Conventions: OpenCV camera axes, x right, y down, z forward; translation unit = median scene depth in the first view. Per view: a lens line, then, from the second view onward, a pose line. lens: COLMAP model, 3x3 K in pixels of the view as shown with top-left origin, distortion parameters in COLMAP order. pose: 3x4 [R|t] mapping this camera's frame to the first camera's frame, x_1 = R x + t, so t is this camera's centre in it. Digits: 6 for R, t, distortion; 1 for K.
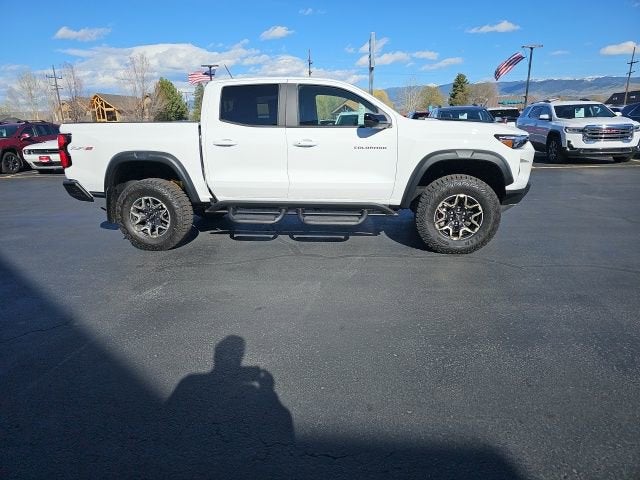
lens RADIAL K [[429.4, 0, 310.0], [0, 429.4, 229.5], [0, 0, 1]] dist [0.056508, -0.043346]
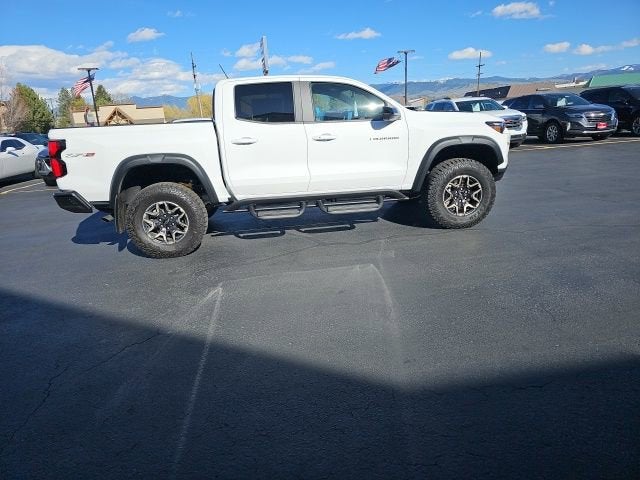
lens RADIAL K [[429.4, 0, 310.0], [0, 429.4, 229.5], [0, 0, 1]] dist [0.056508, -0.043346]
pose [[0.963939, -0.098217, 0.247337, -0.304026], [0.100166, 0.994960, 0.004721, 0.013725], [-0.246554, 0.020224, 0.968918, -0.003564]]
